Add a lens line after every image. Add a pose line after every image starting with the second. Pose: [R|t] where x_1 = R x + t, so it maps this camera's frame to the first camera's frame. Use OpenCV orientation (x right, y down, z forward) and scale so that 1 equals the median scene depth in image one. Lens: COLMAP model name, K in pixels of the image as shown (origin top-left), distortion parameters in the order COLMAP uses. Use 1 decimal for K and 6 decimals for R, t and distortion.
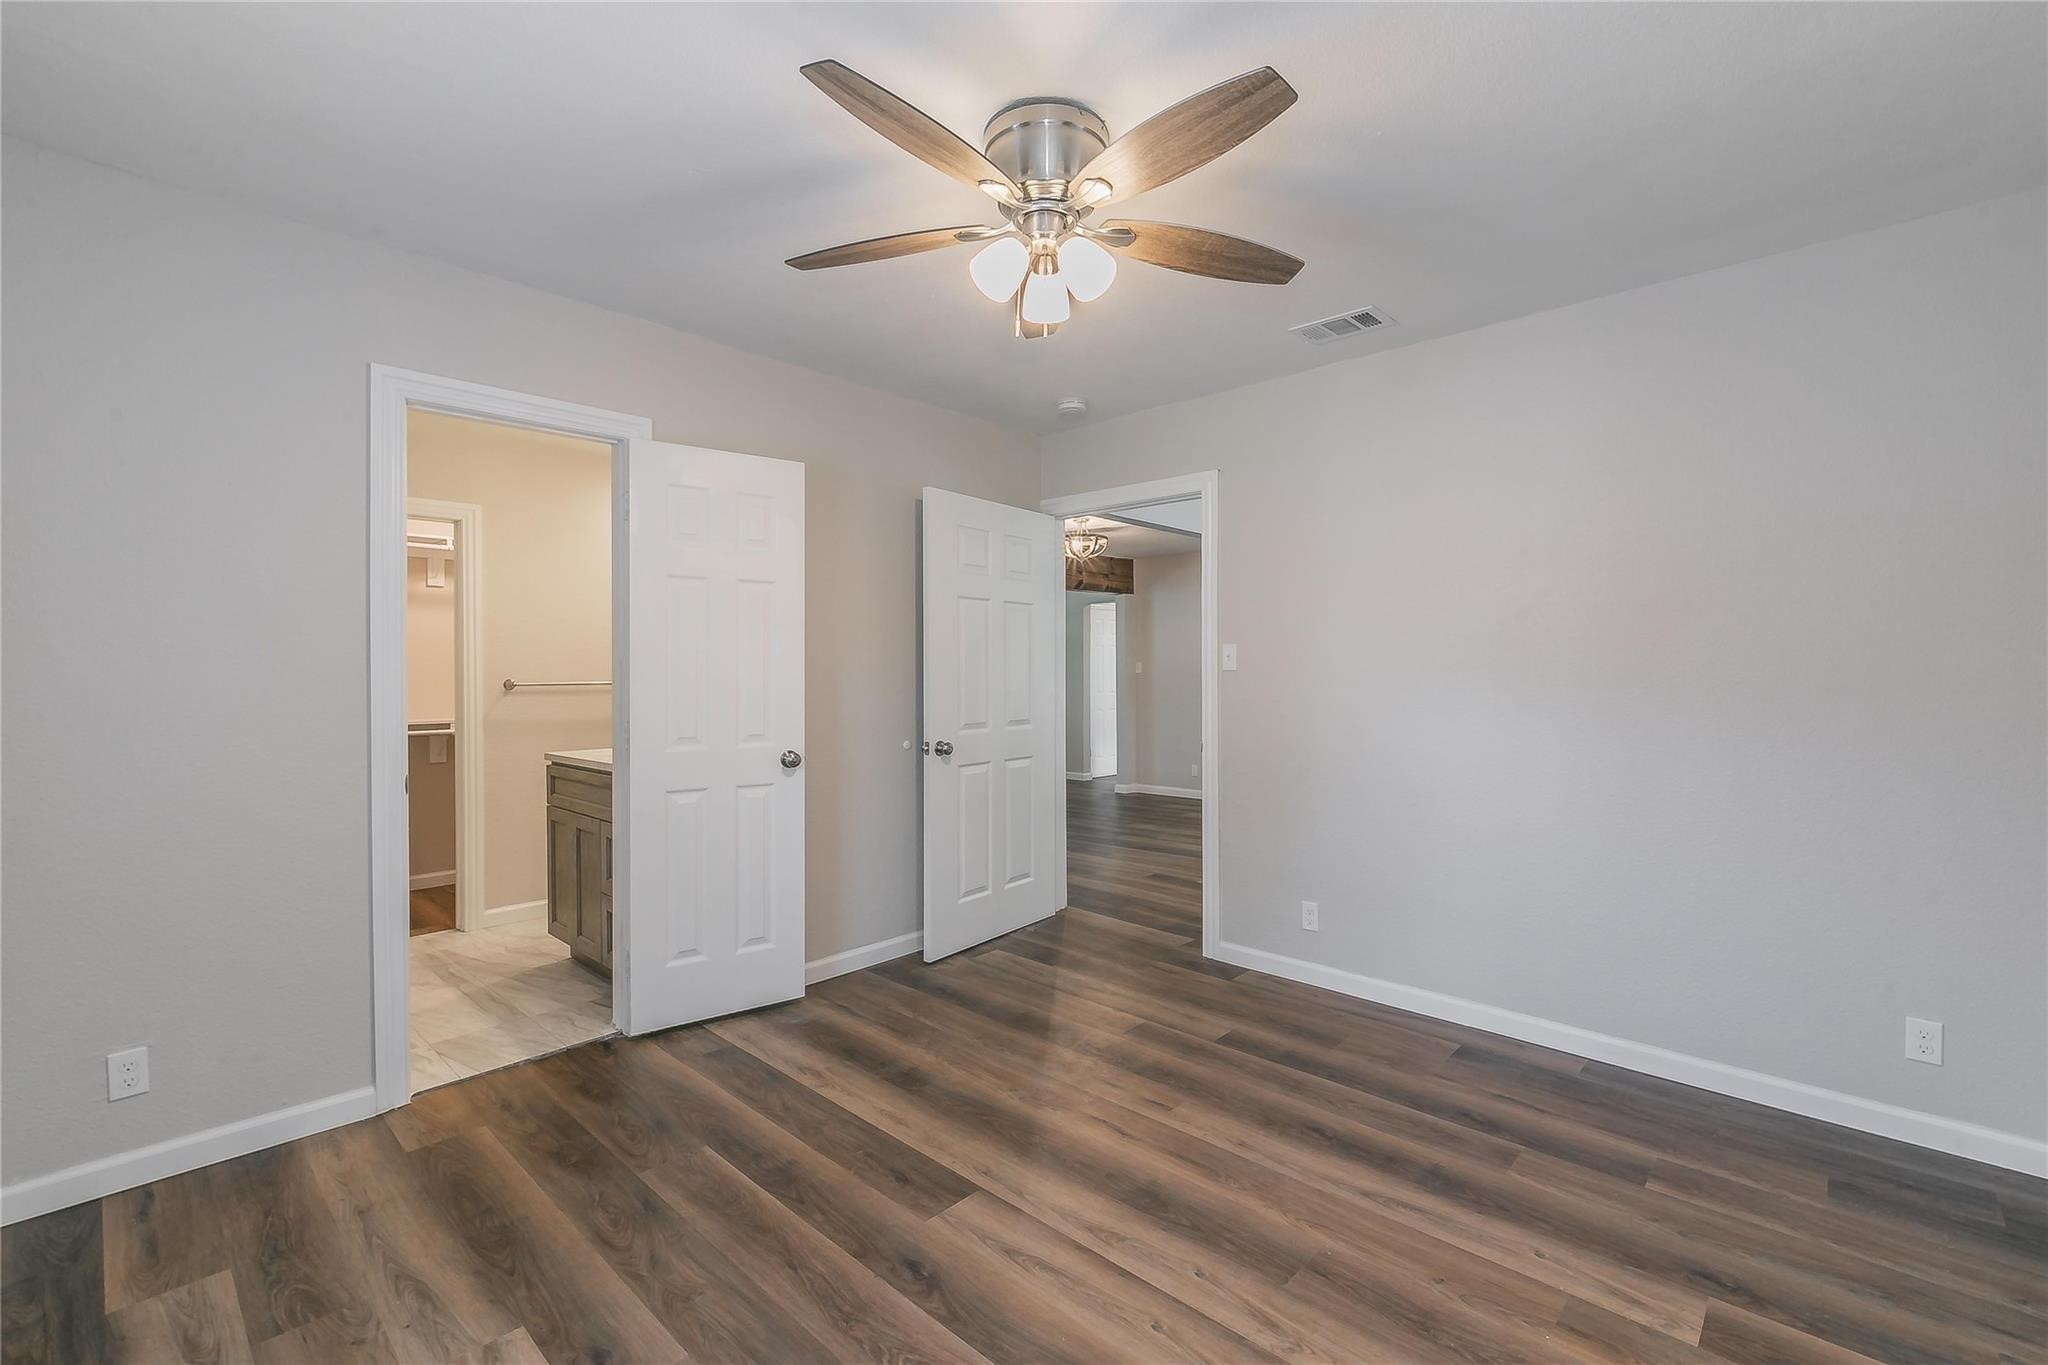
lens RADIAL K [[885.3, 0, 1029.0], [0, 885.3, 681.9], [0, 0, 1]] dist [0.002126, -0.000858]
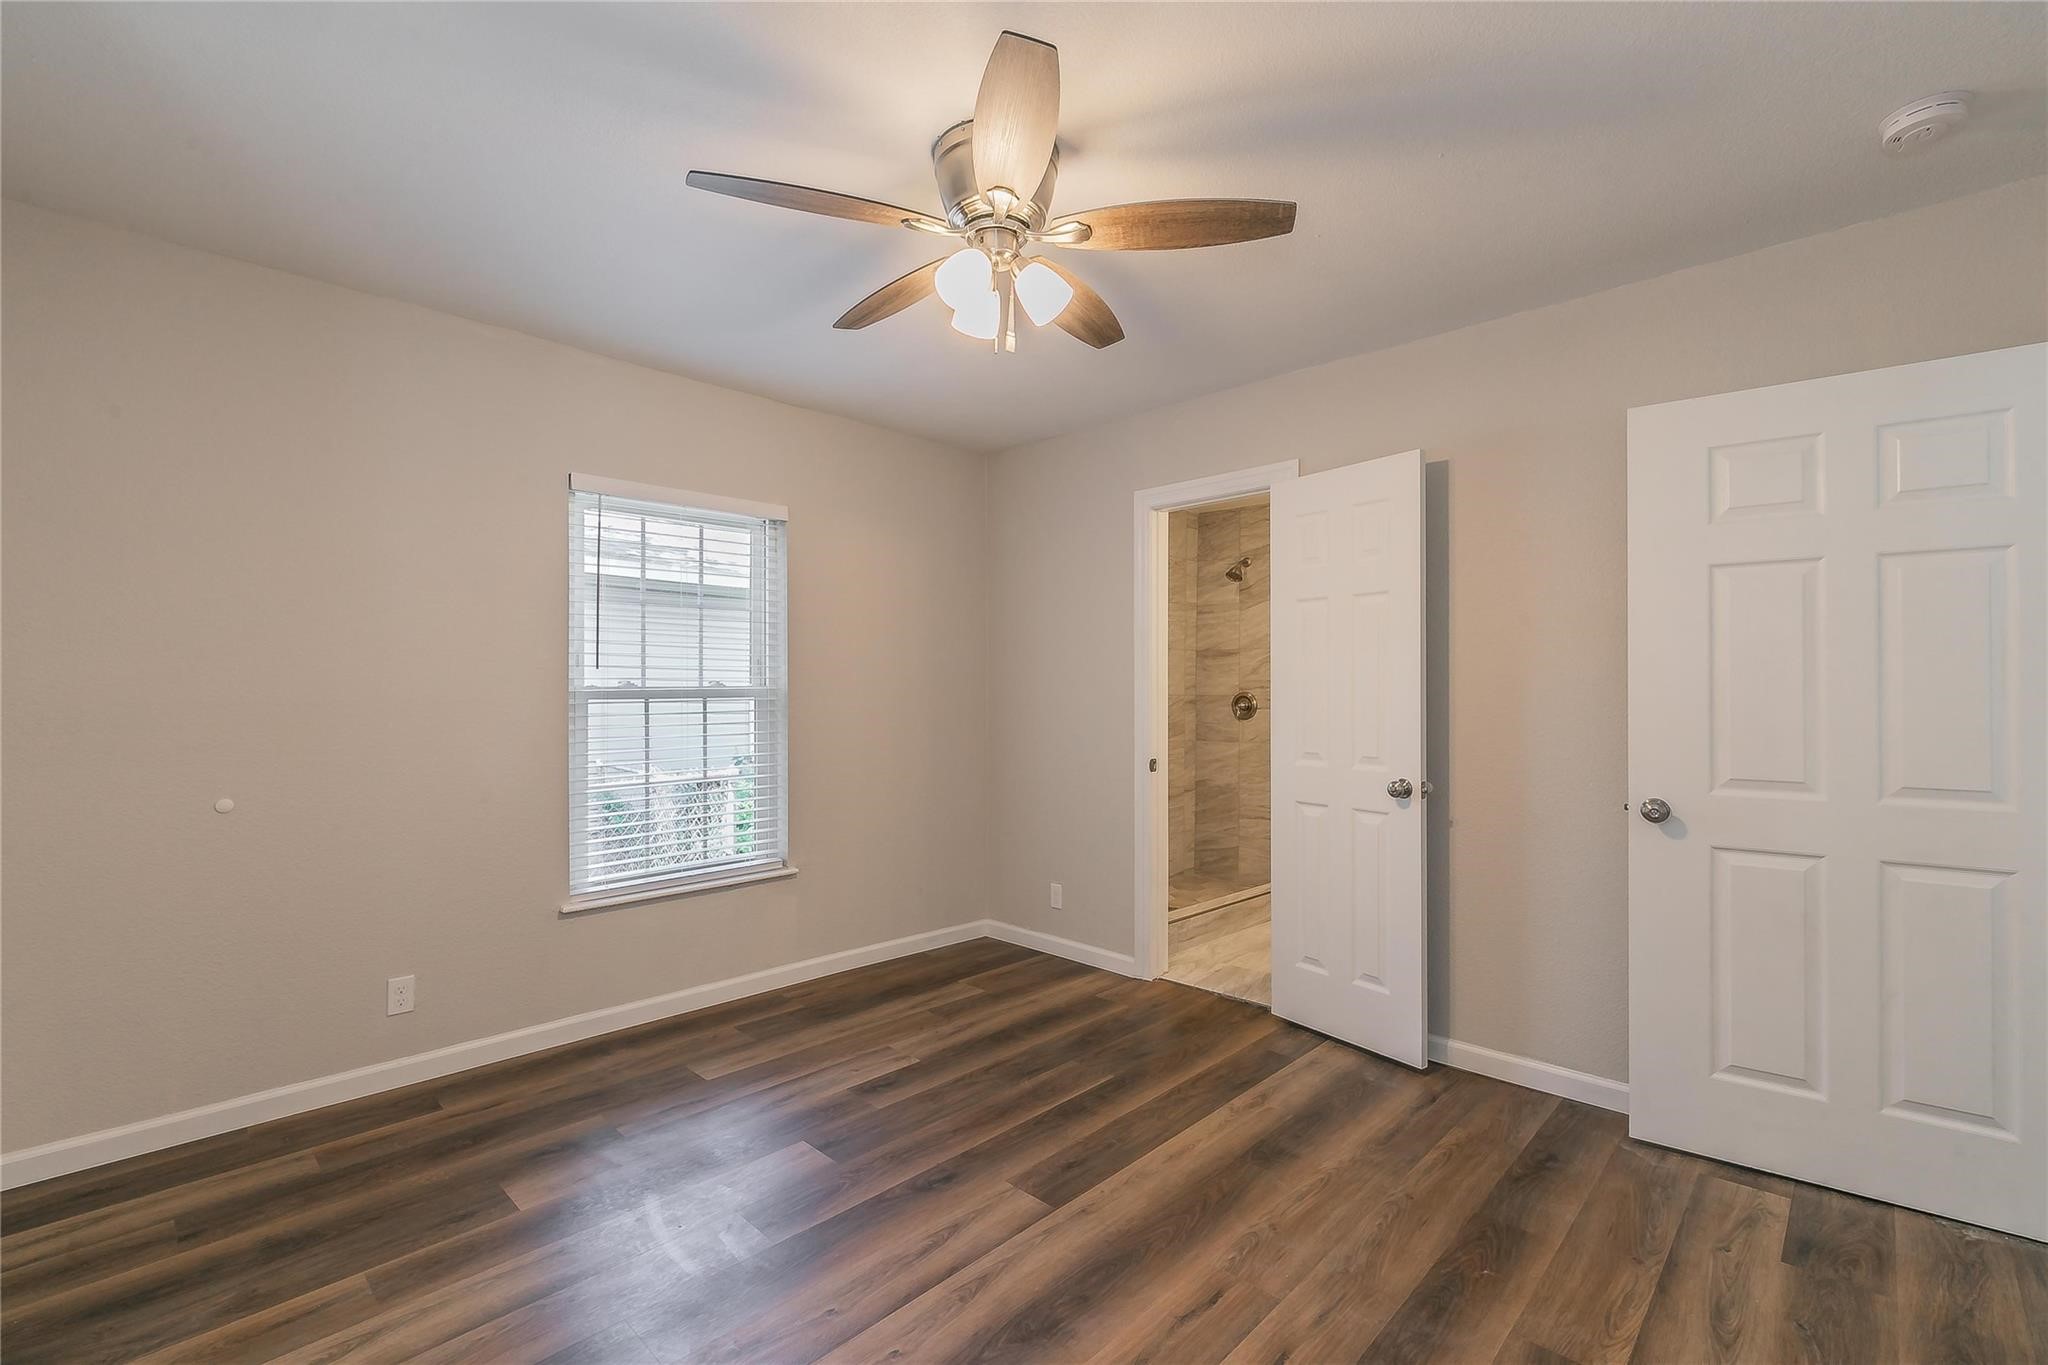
lens RADIAL K [[885.3, 0, 1039.5], [0, 885.3, 689.2], [0, 0, 1]] dist [0.002126, -0.000858]
pose [[-0.008233, -0.004159, -0.999957, 0.888054], [-0.014992, 0.999879, -0.004035, -0.003556], [0.999854, 0.014958, -0.008294, 0.928745]]
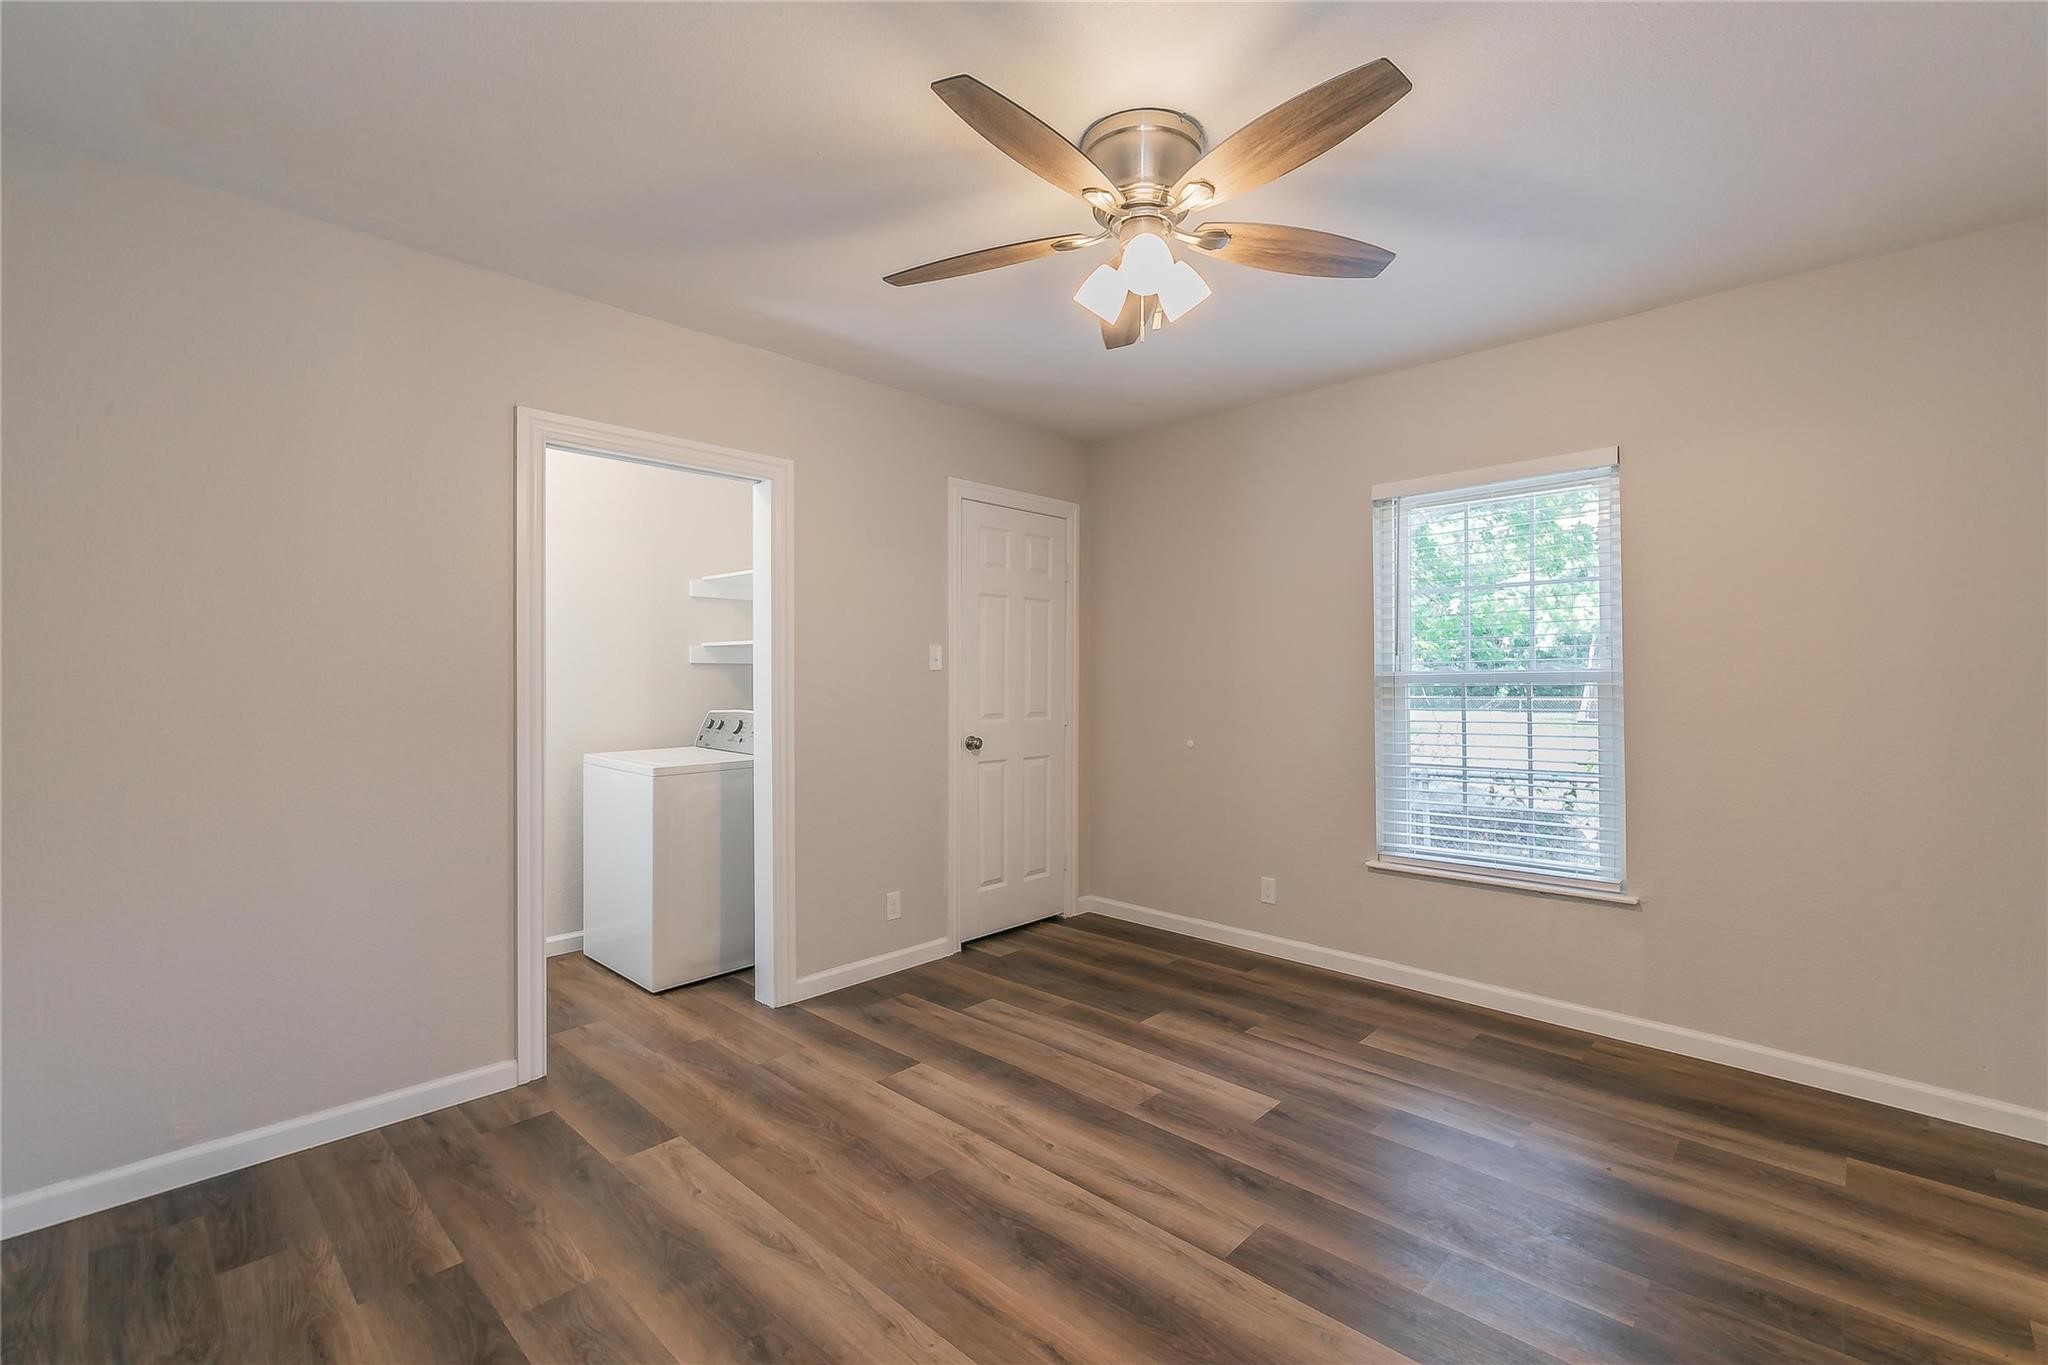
lens RADIAL K [[885.3, 0, 1036.6], [0, 885.3, 673.3], [0, 0, 1]] dist [0.002126, -0.000858]
pose [[-0.999989, 0.002872, 0.003754, 0.118541], [0.002906, 0.999954, 0.009172, -0.014523], [-0.003728, 0.009183, -0.999951, 1.770640]]
